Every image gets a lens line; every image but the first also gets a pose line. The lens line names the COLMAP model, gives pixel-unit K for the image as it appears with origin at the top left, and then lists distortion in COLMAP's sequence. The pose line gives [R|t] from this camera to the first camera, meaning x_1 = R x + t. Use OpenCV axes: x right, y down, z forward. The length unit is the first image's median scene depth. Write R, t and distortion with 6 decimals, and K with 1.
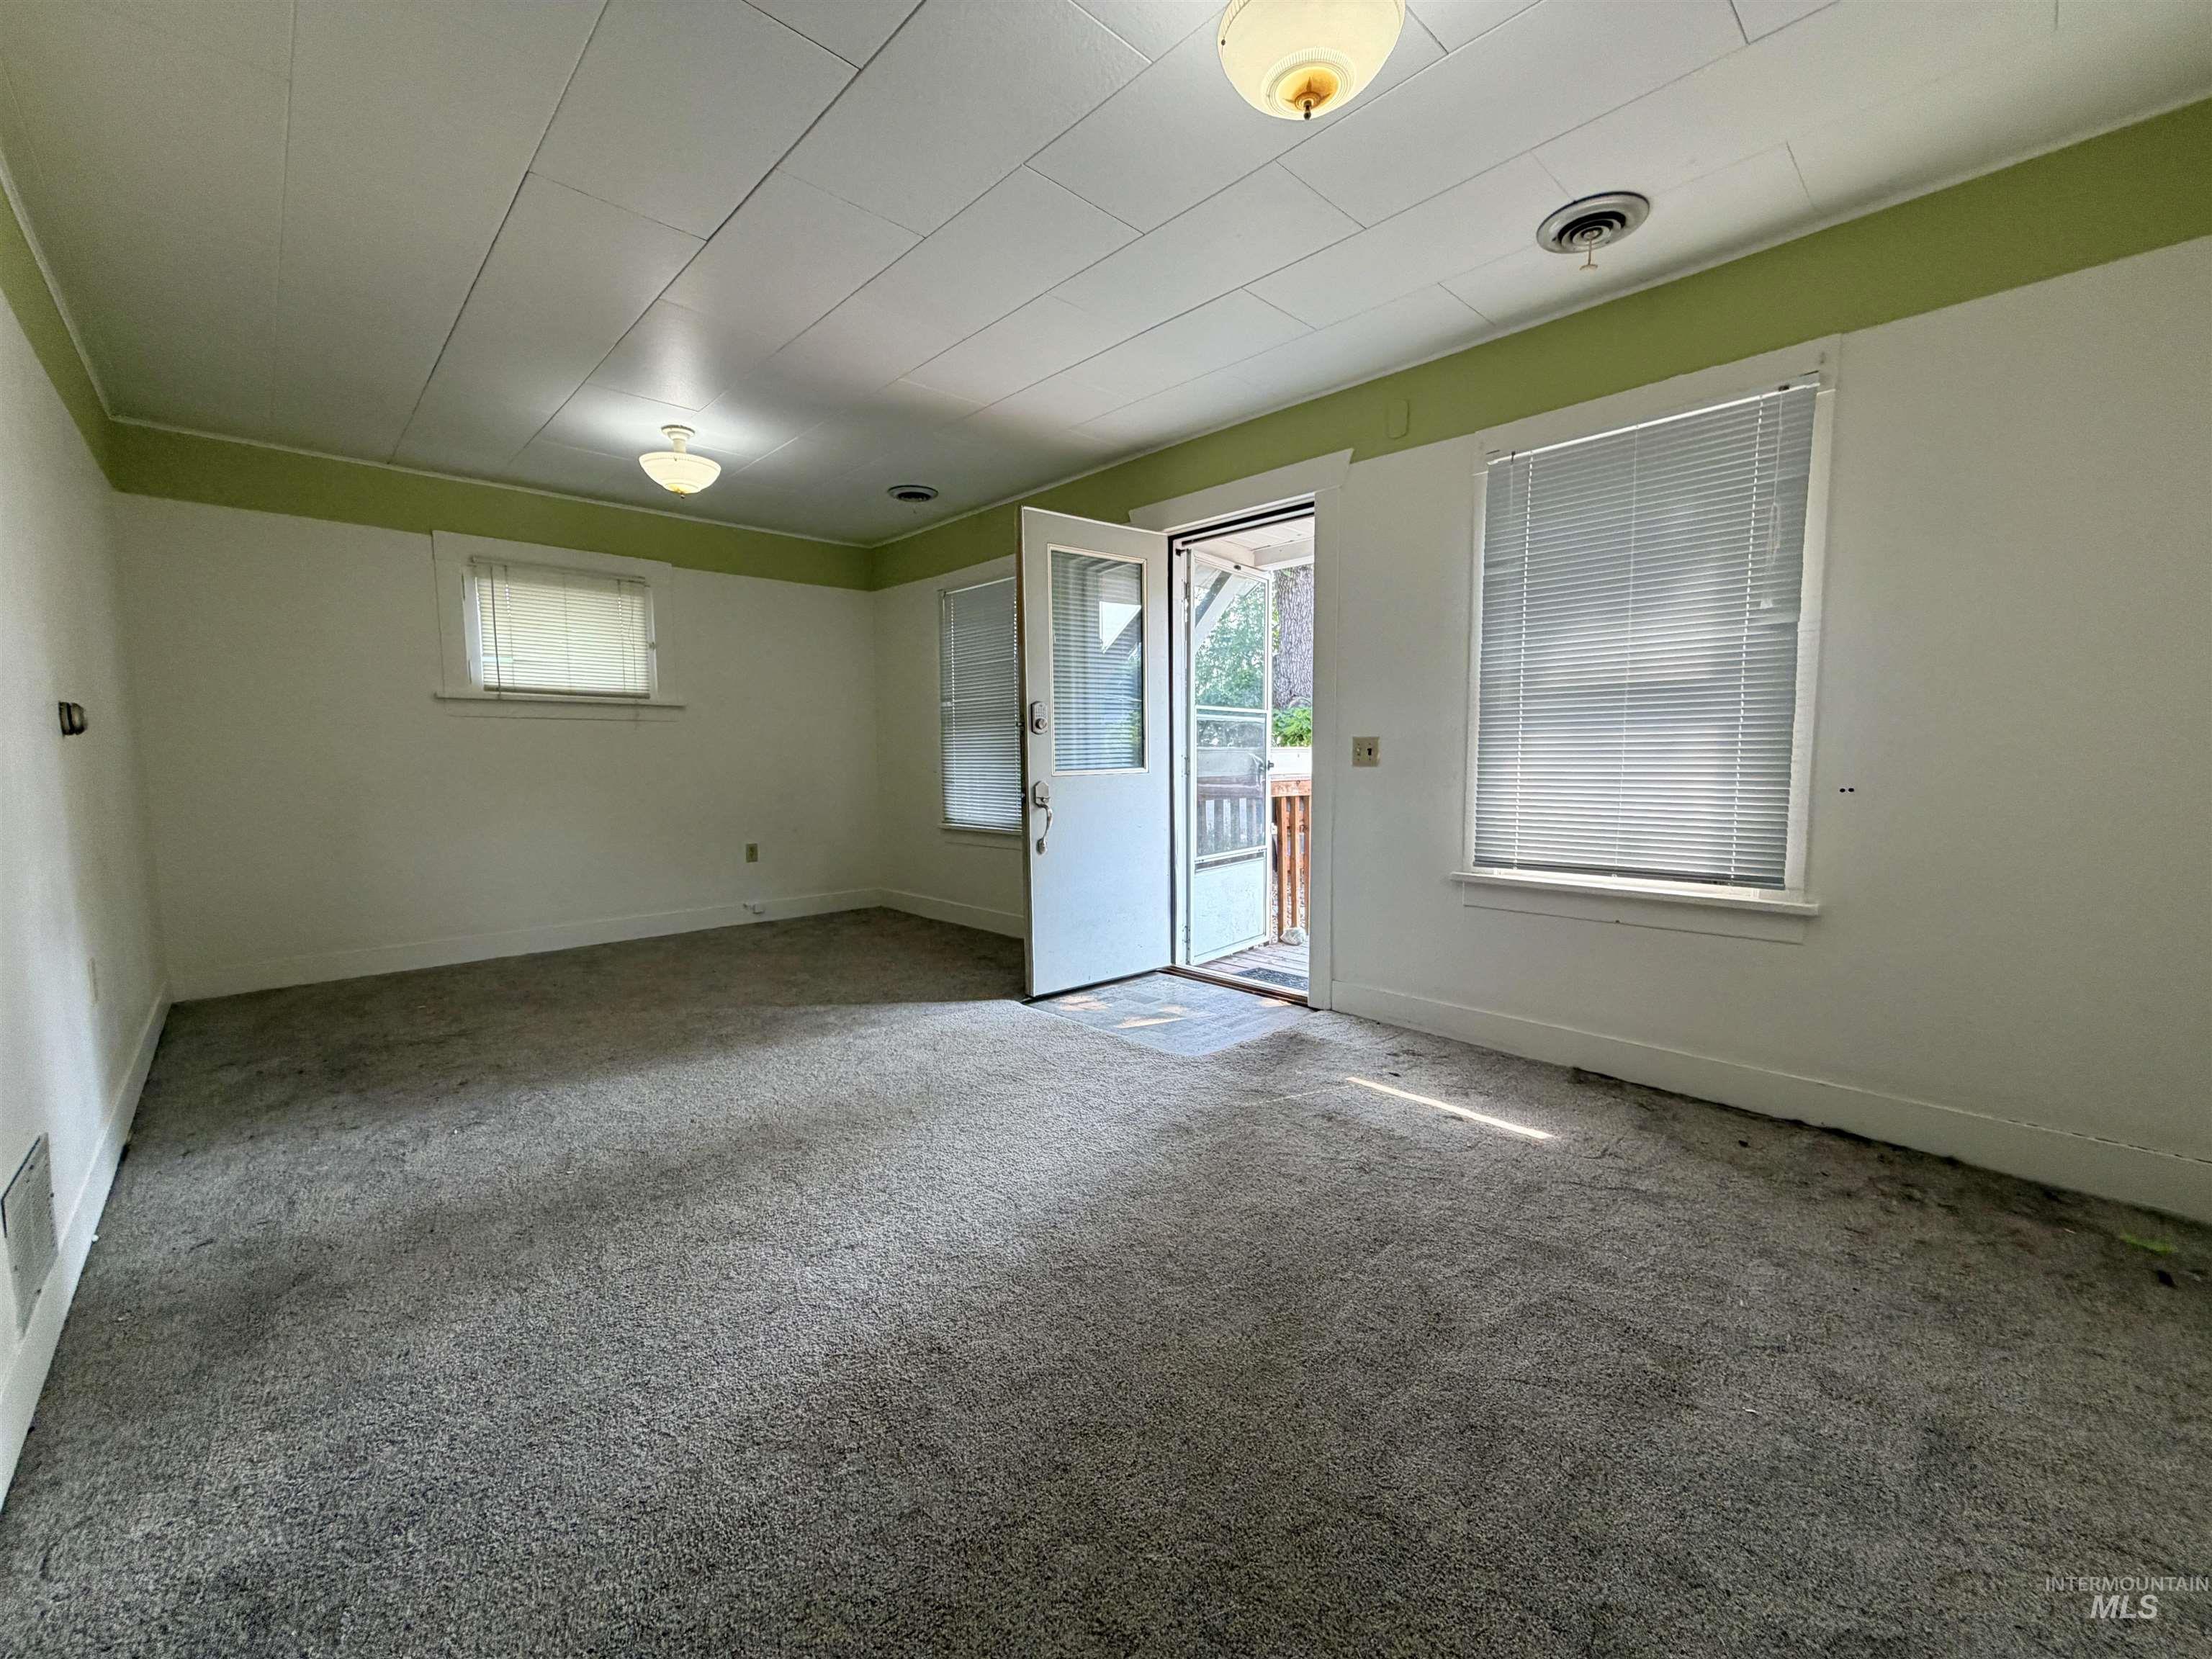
lens RADIAL K [[900.1, 0, 1106.0], [0, 900.1, 829.5], [0, 0, 1]] dist [0.000921, 0.000101]
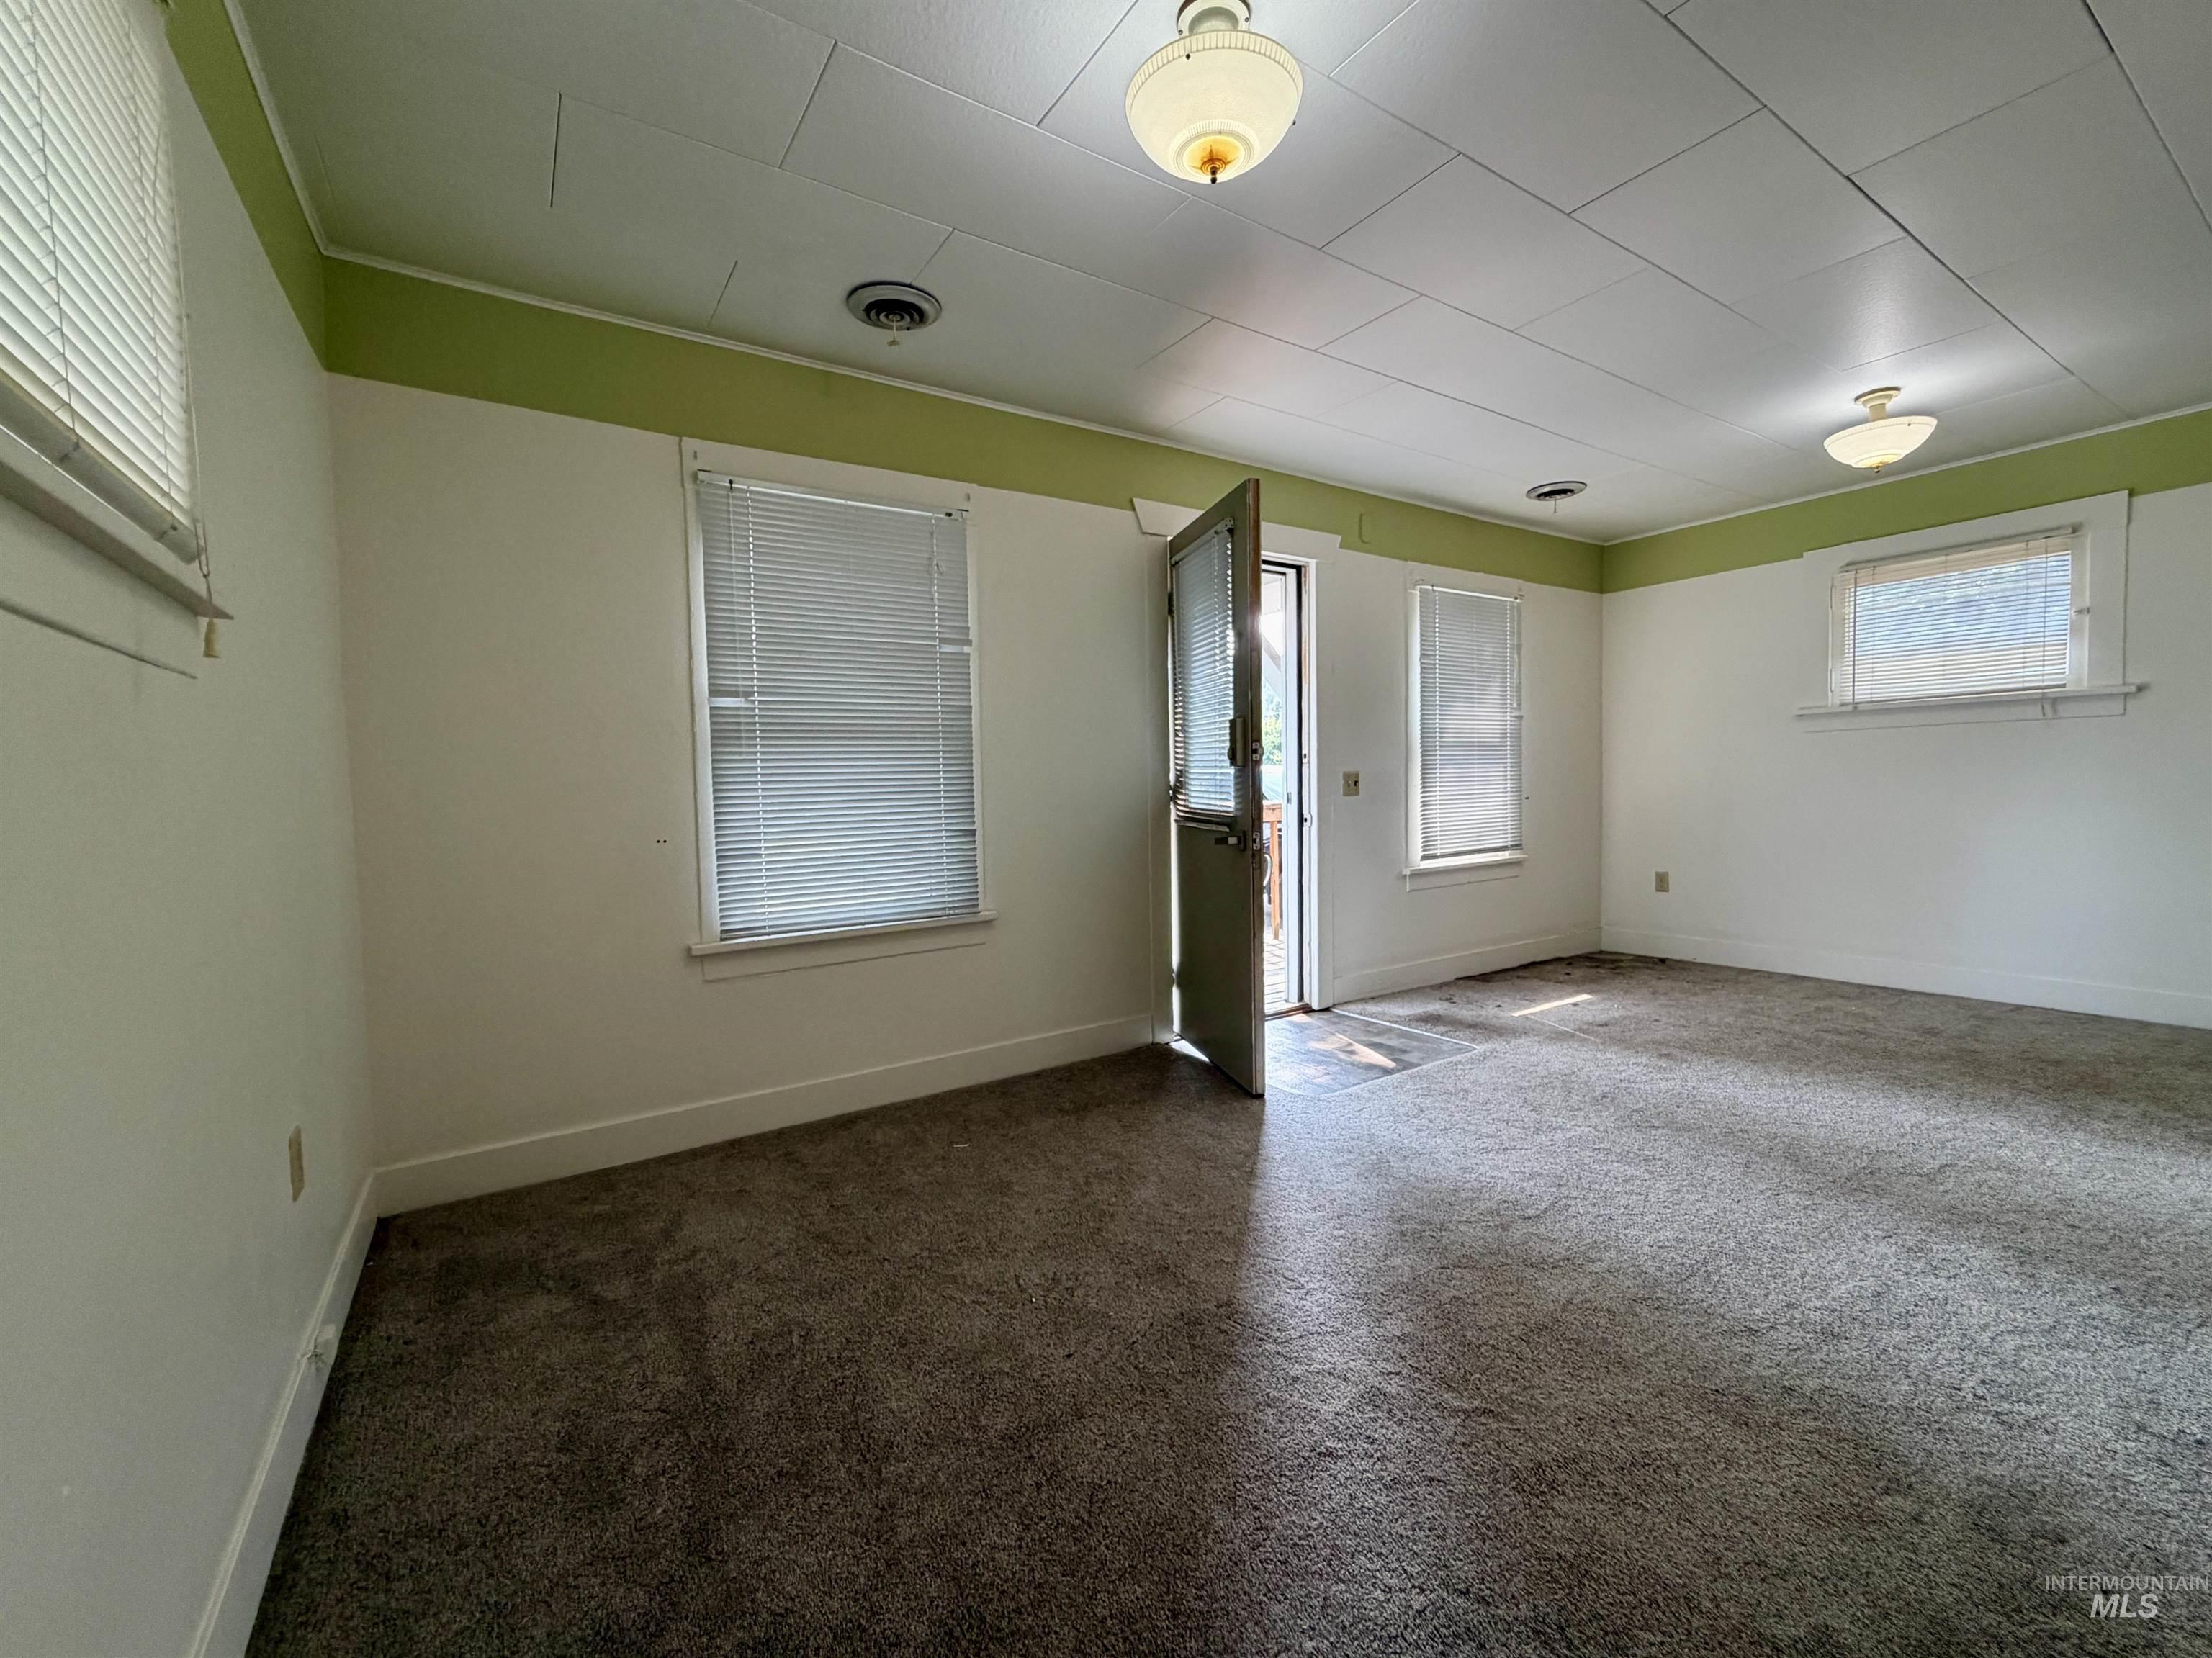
lens RADIAL K [[900.0, 0, 1106.0], [0, 900.0, 829.0], [0, 0, 1]] dist [0.000921, 0.000101]
pose [[0.183483, -0.051410, 0.981678, -1.103120], [0.102340, 0.994204, 0.032937, -0.110773], [-0.977681, 0.094421, 0.187681, 1.228769]]
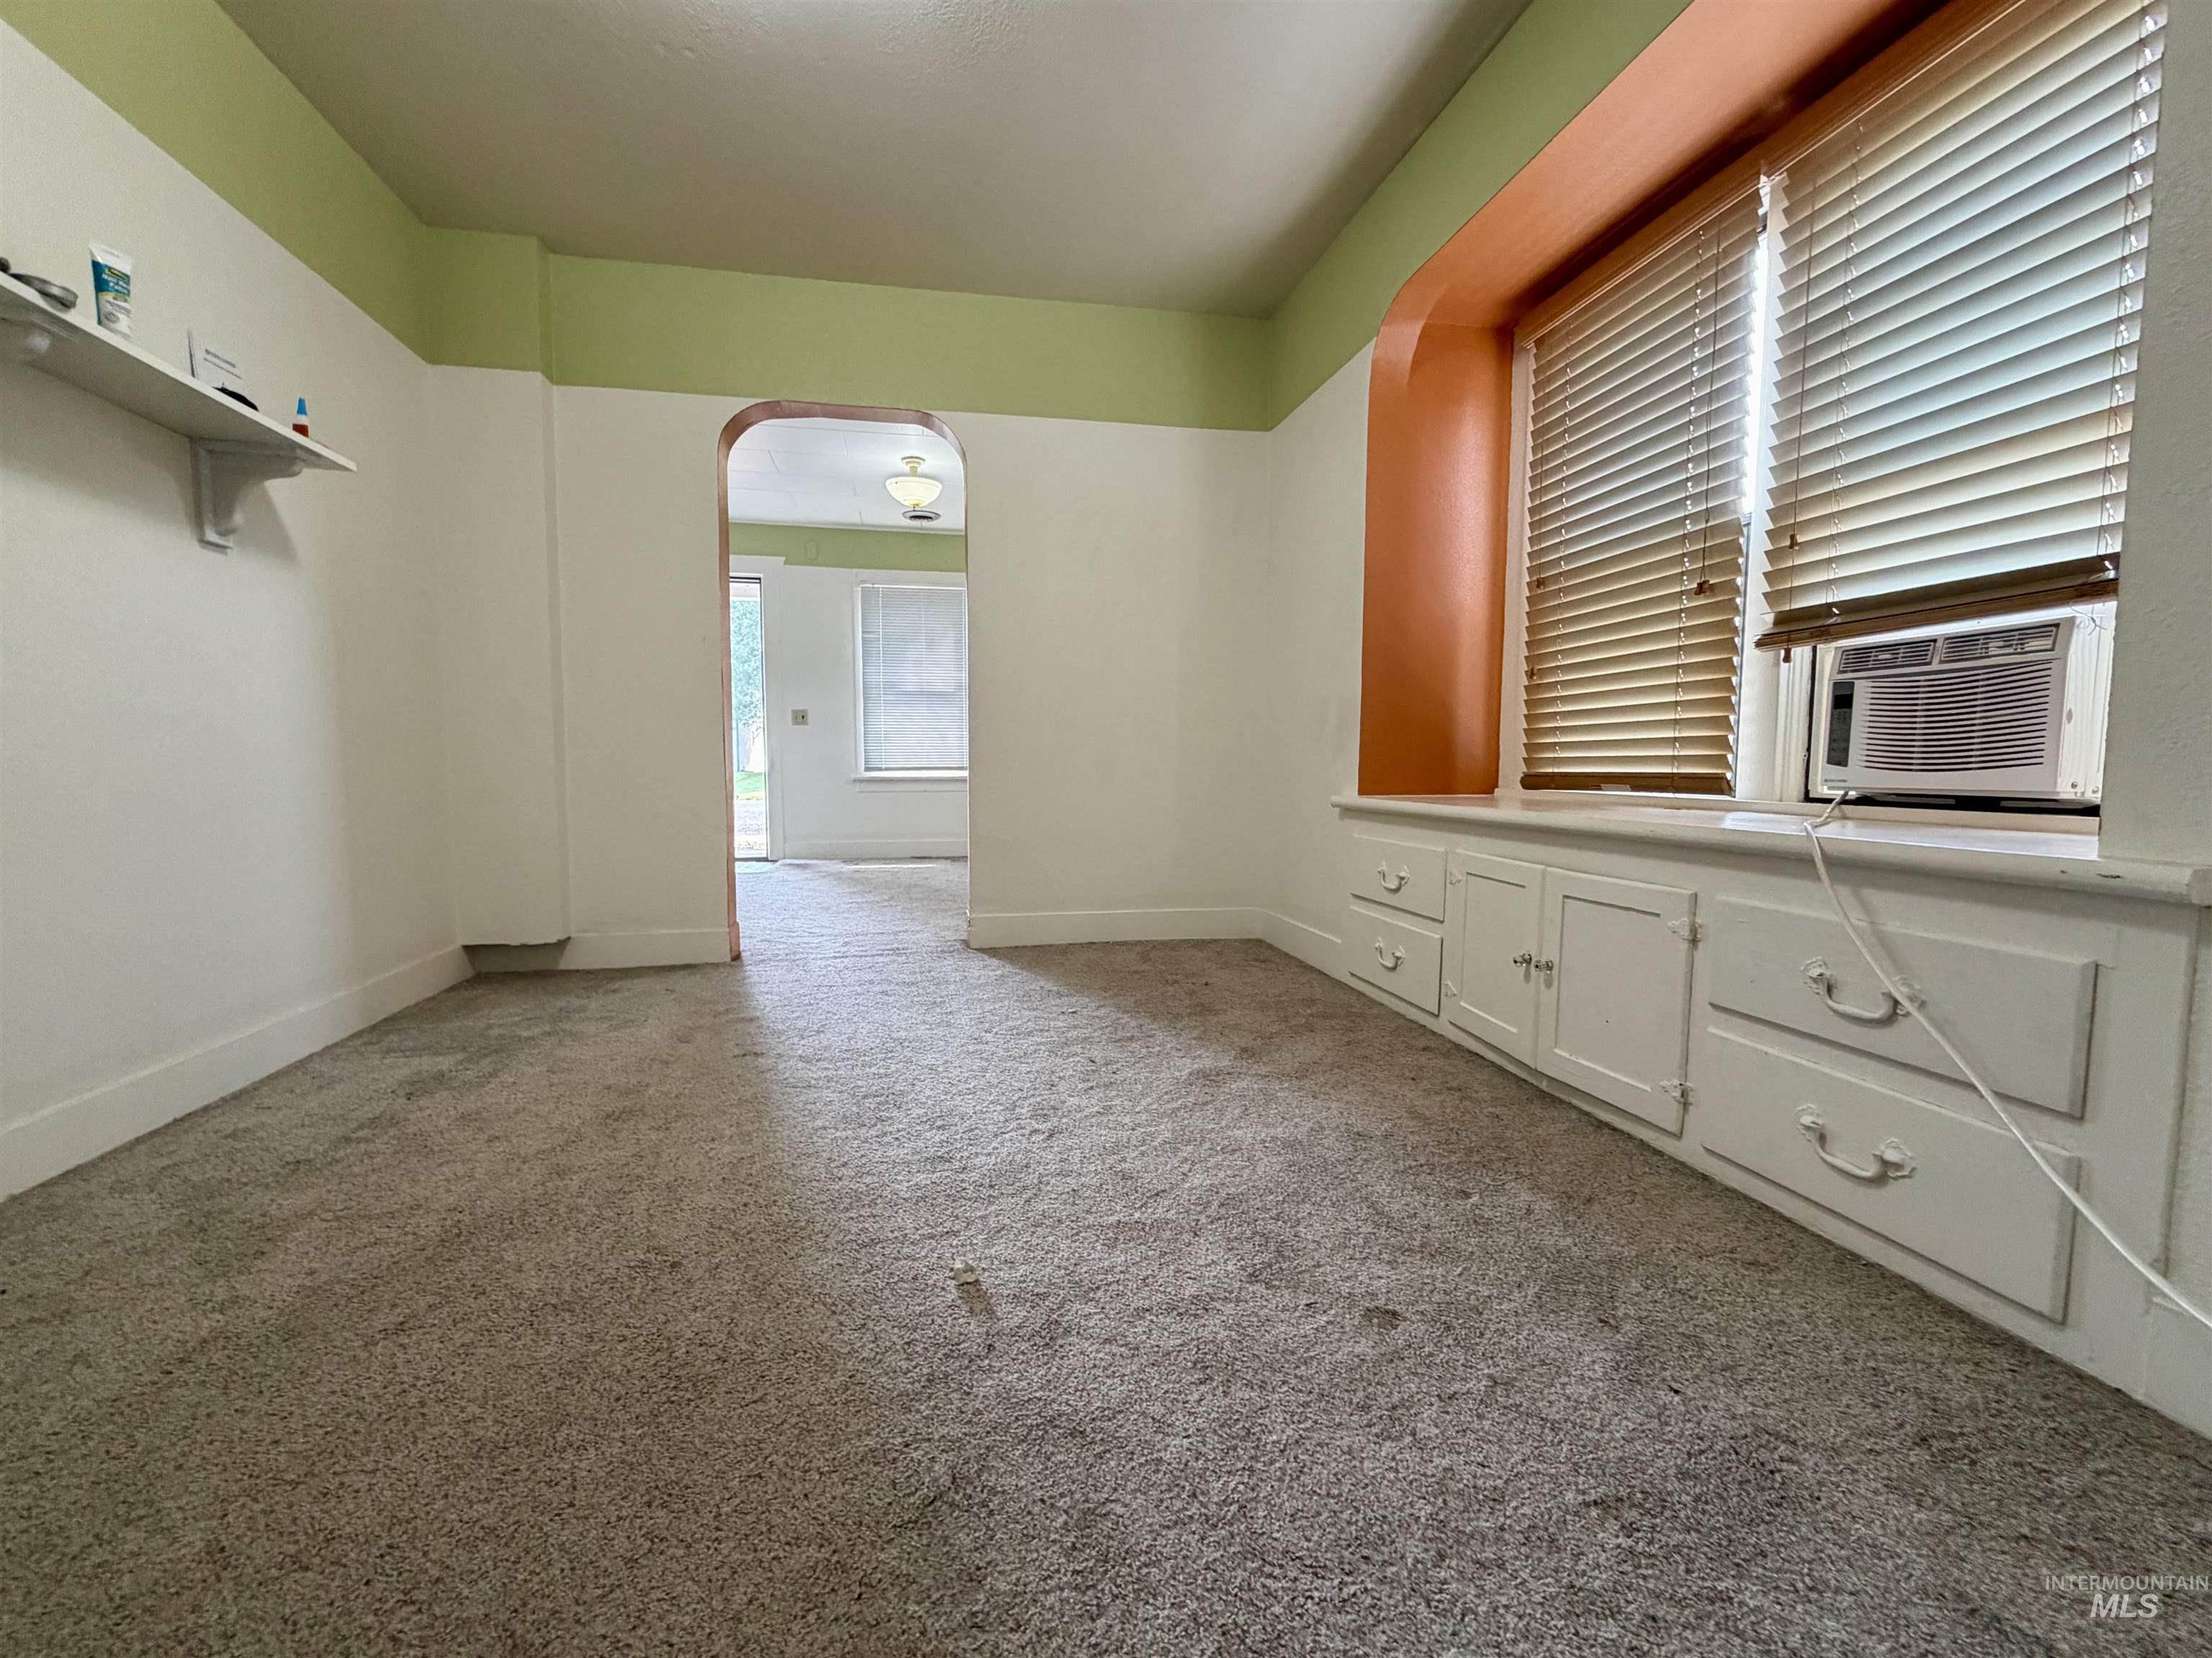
lens RADIAL K [[900.0, 0, 1106.0], [0, 900.0, 829.0], [0, 0, 1]] dist [0.000921, 0.000101]
pose [[0.537302, -0.065567, 0.840837, -1.105466], [0.067229, 0.997131, 0.034795, 0.143238], [-0.840706, 0.037833, 0.540169, -0.644973]]
